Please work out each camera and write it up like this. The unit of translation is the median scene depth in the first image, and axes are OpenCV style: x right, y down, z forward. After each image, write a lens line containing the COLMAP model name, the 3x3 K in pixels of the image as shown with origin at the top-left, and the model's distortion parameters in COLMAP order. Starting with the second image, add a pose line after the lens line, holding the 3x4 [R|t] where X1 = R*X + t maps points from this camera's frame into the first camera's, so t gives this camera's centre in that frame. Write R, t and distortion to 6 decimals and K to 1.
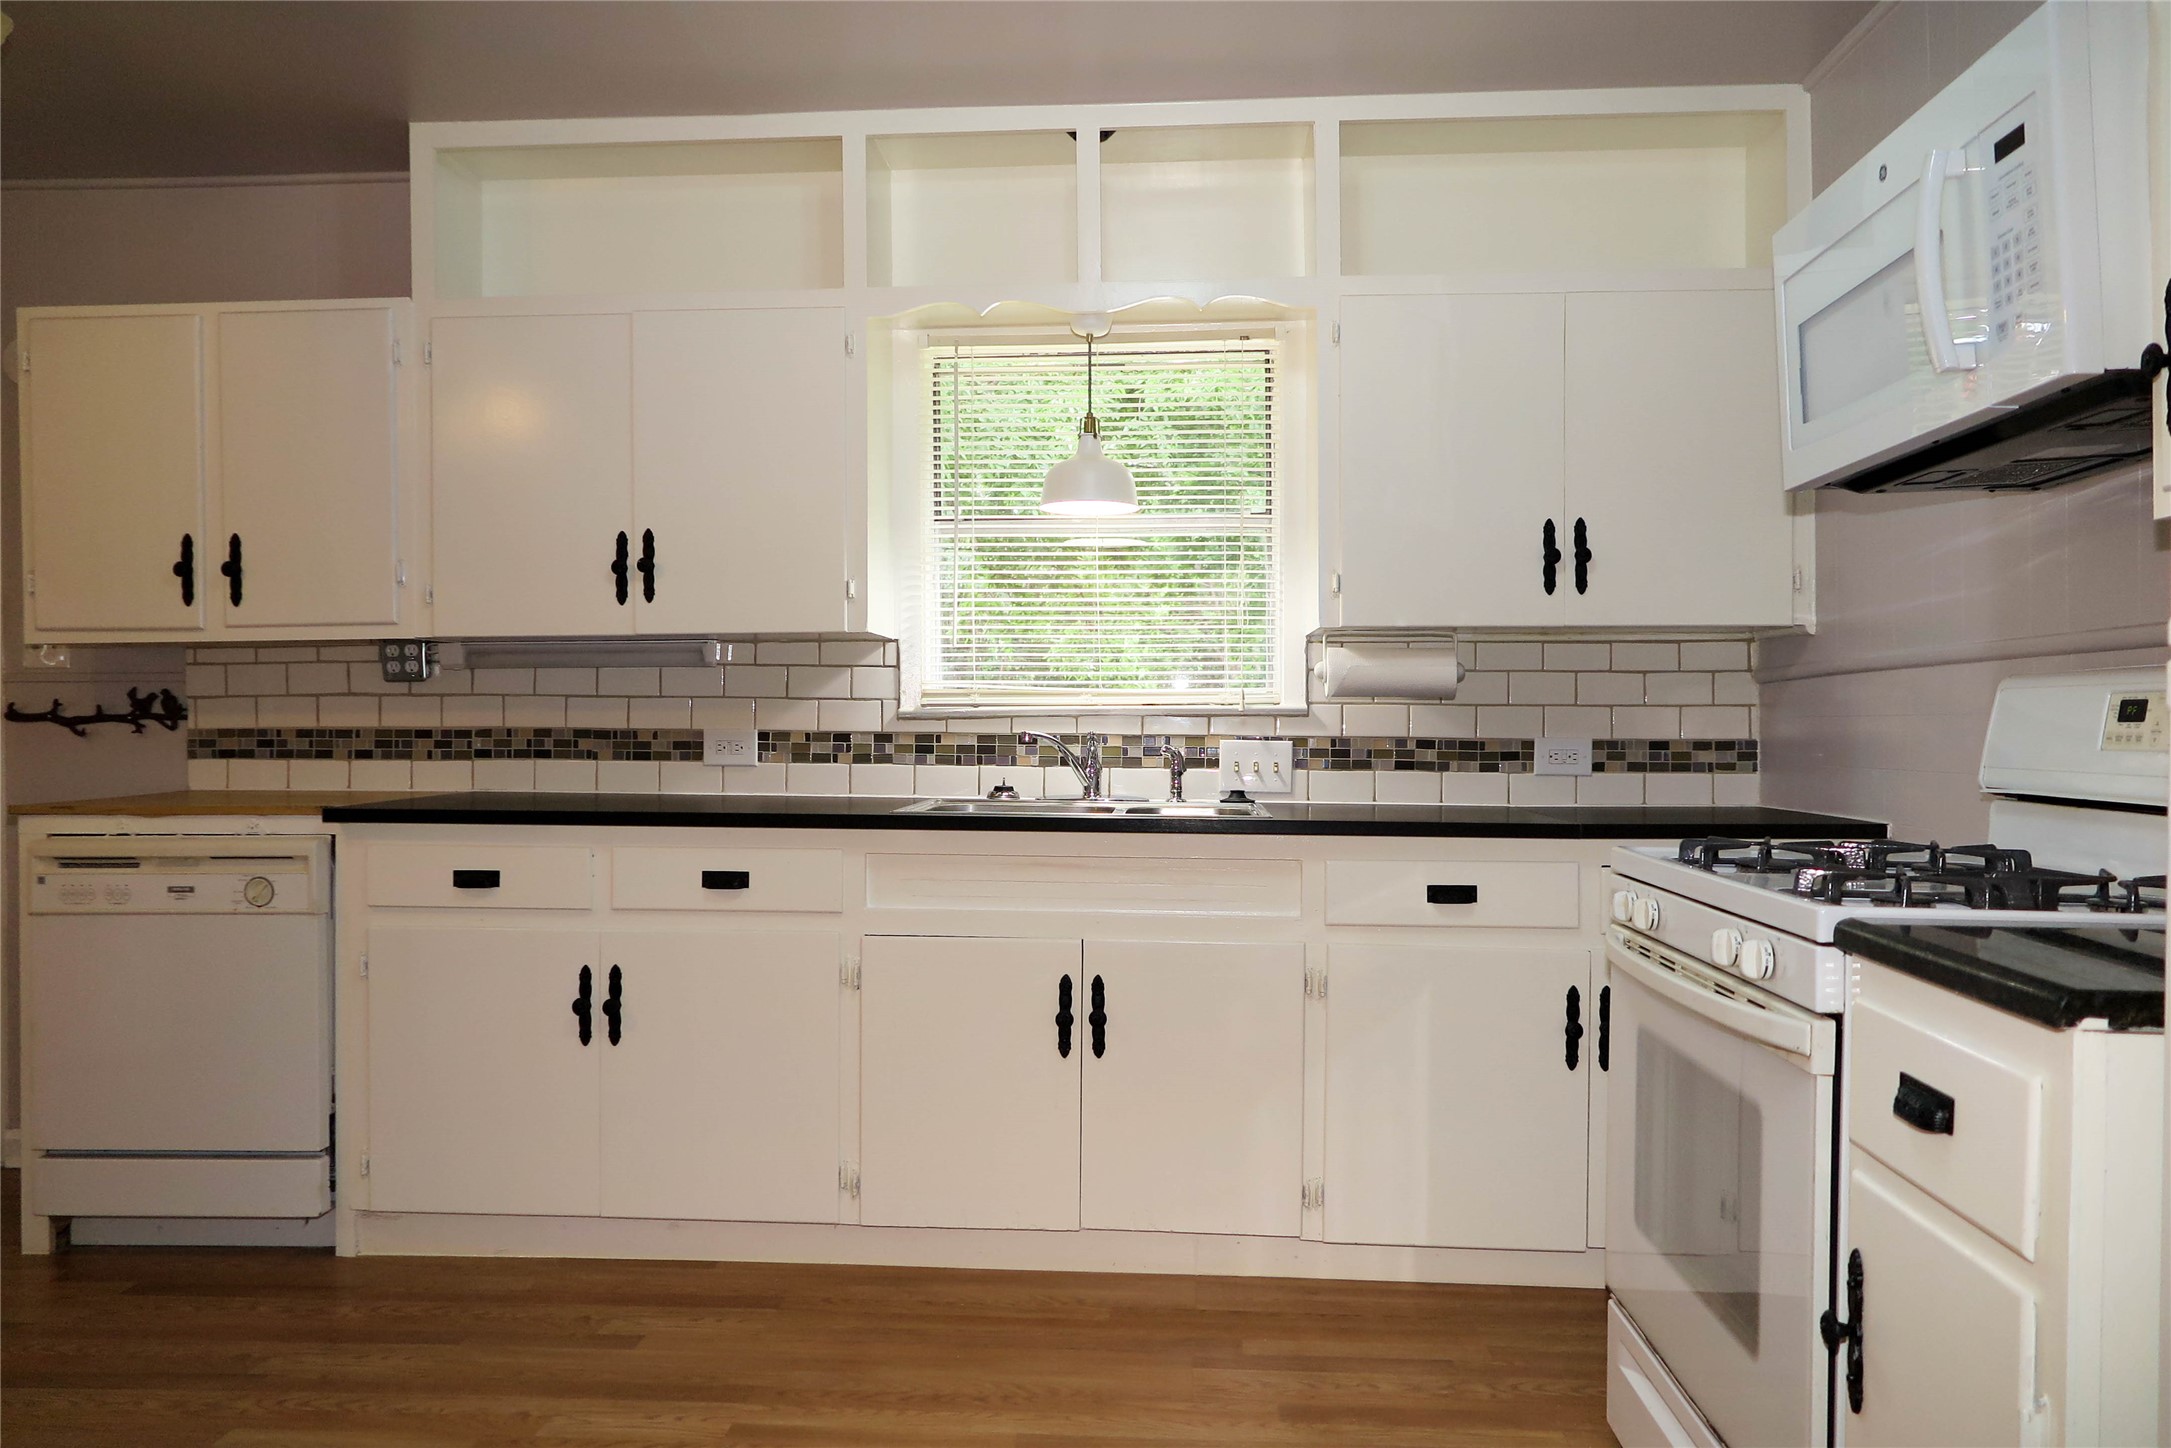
lens RADIAL K [[1512.4, 0, 1085.5], [0, 1512.4, 724.0], [0, 0, 1]] dist [0.003530, 0.001573]
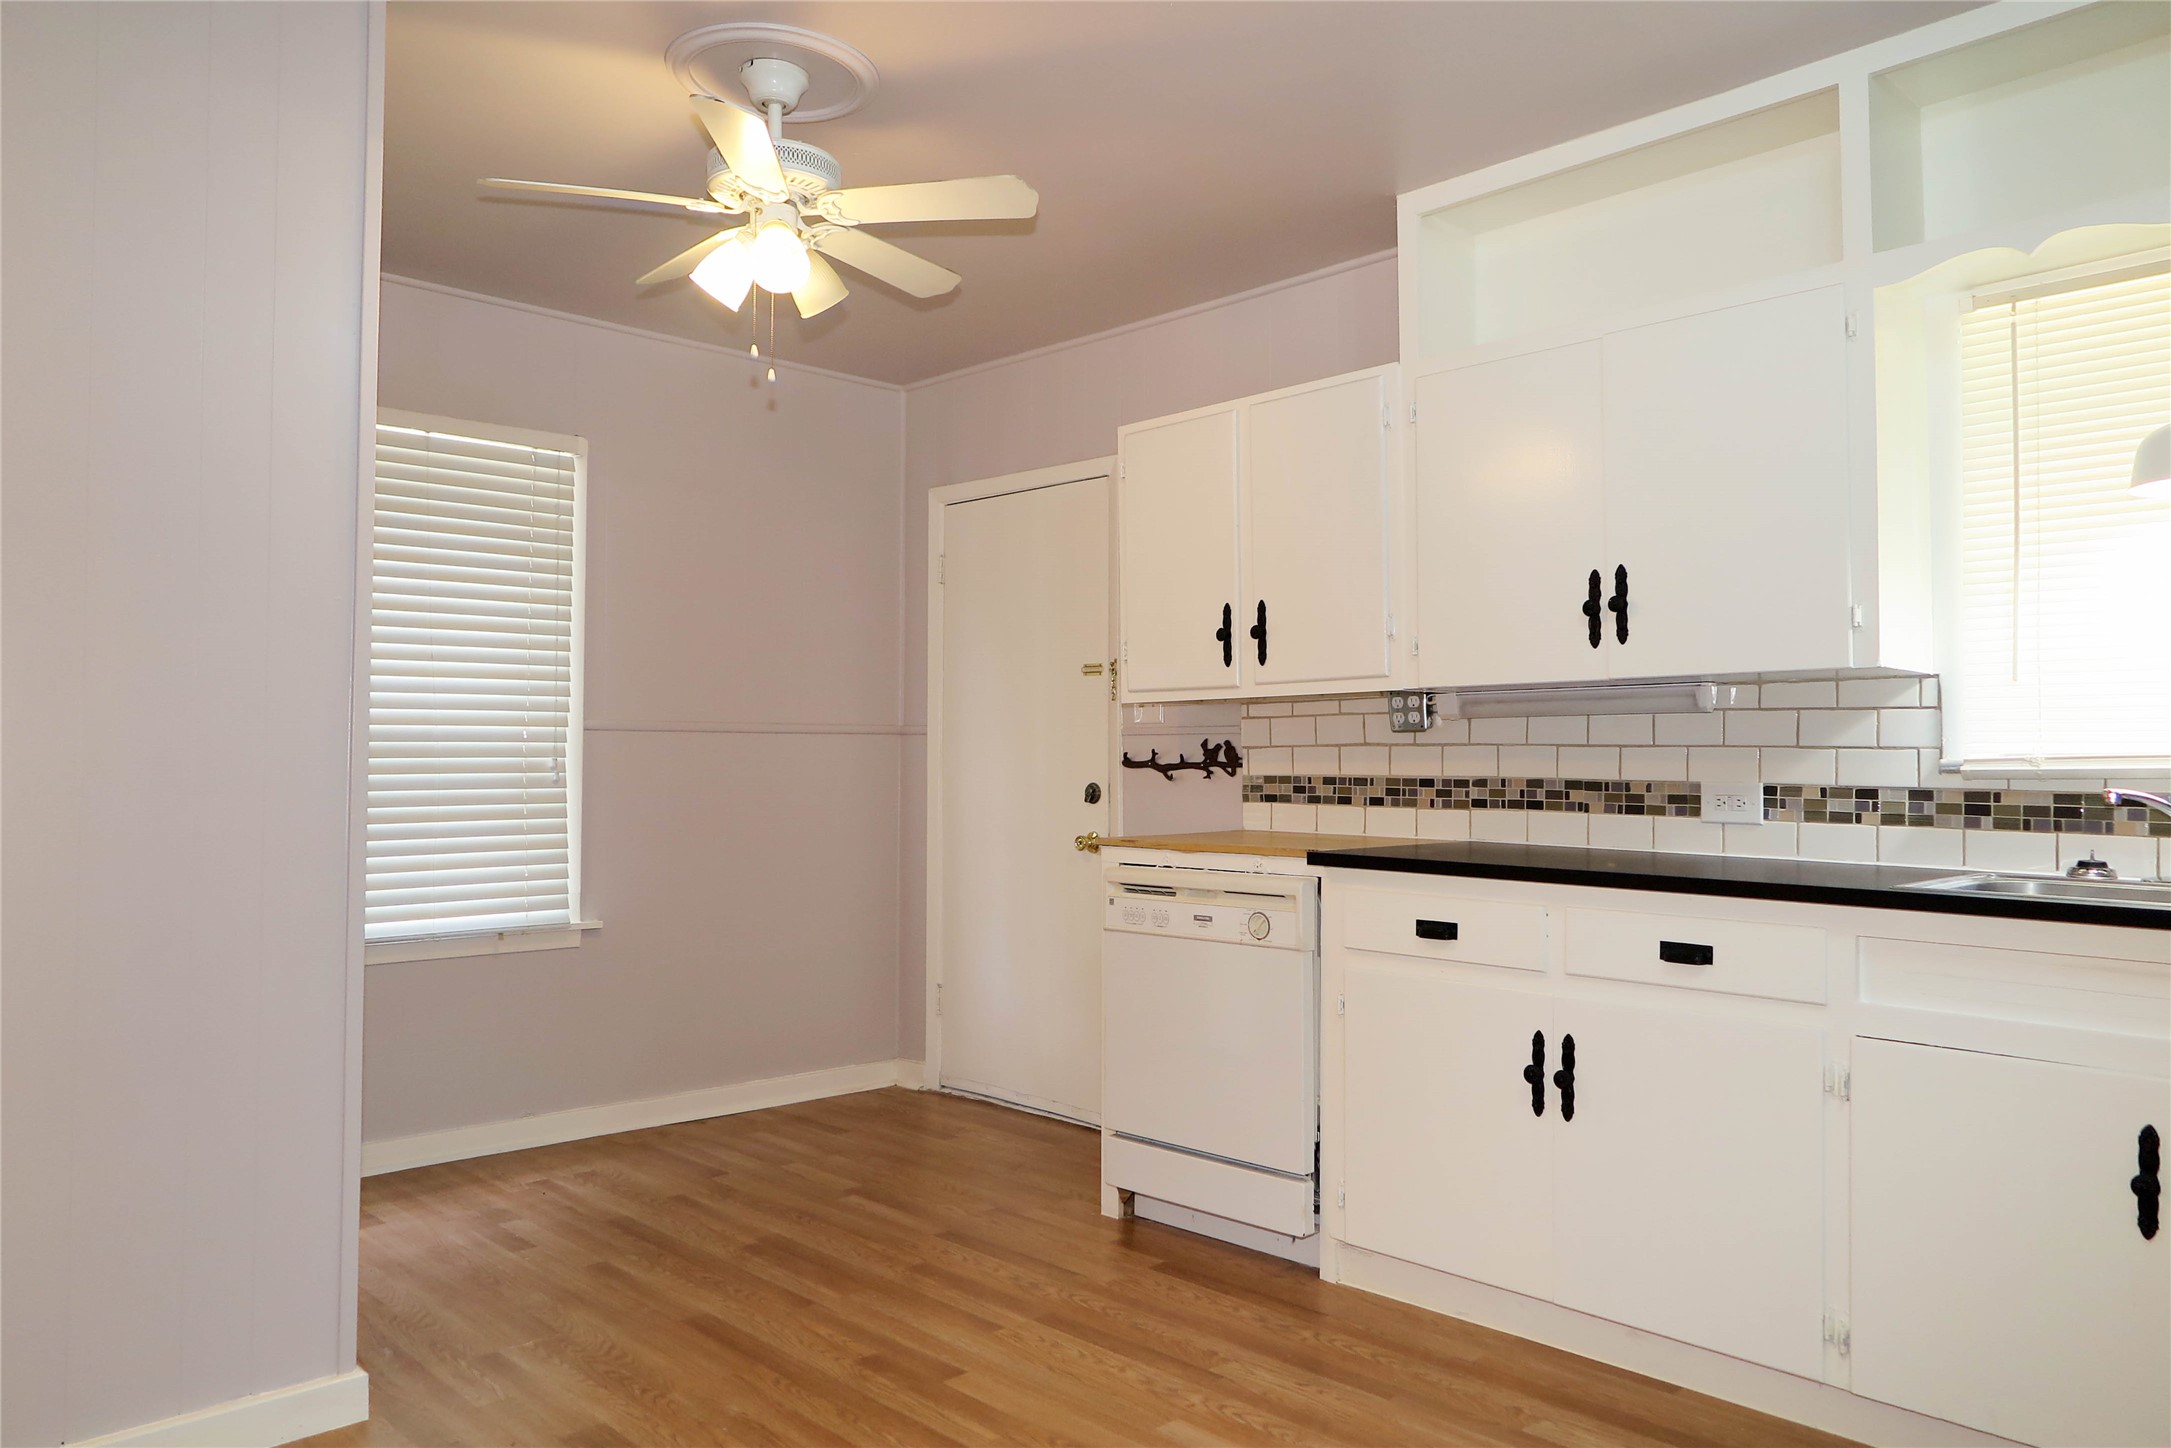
lens RADIAL K [[1505.1, 0, 1085.5], [0, 1505.1, 724.0], [0, 0, 1]] dist [-0.004438, -0.003016]
pose [[0.737149, -0.013035, -0.675604, 0.083270], [-0.008653, 0.999550, -0.028726, -0.002040], [0.675675, 0.027022, 0.736705, 0.095485]]
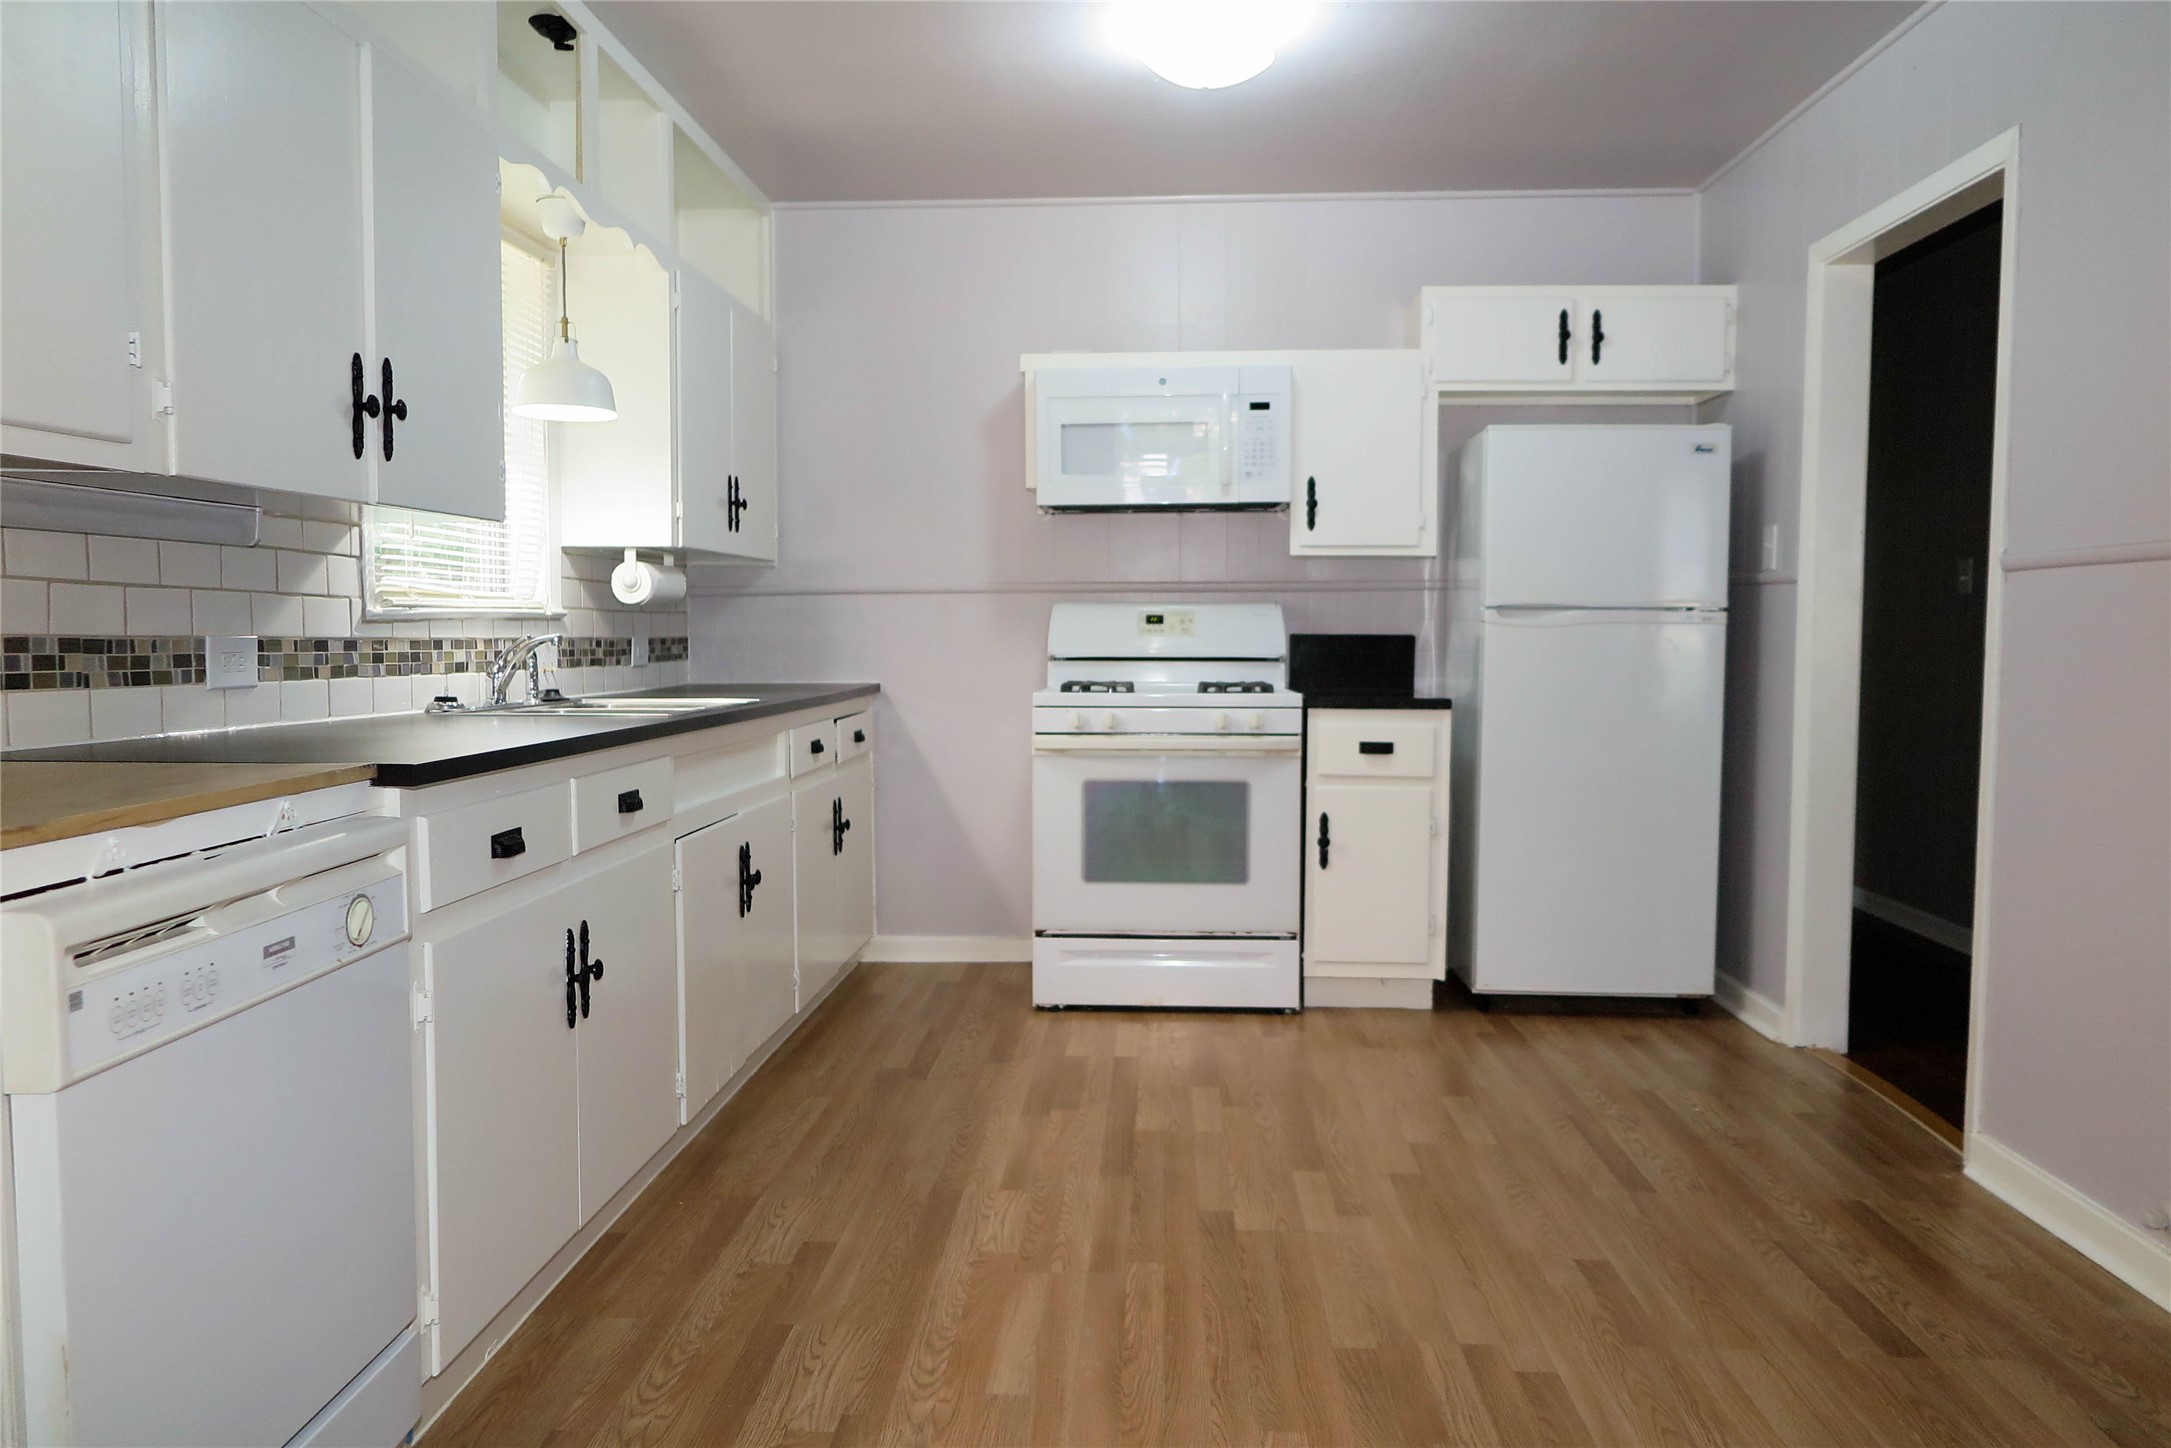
lens RADIAL K [[1505.1, 0, 1085.5], [0, 1505.1, 724.0], [0, 0, 1]] dist [-0.004438, -0.003016]
pose [[-0.021000, -0.064098, 0.997723, -0.951063], [0.003553, 0.997932, 0.064186, 0.000989], [-0.999773, 0.004893, -0.020729, 0.629269]]
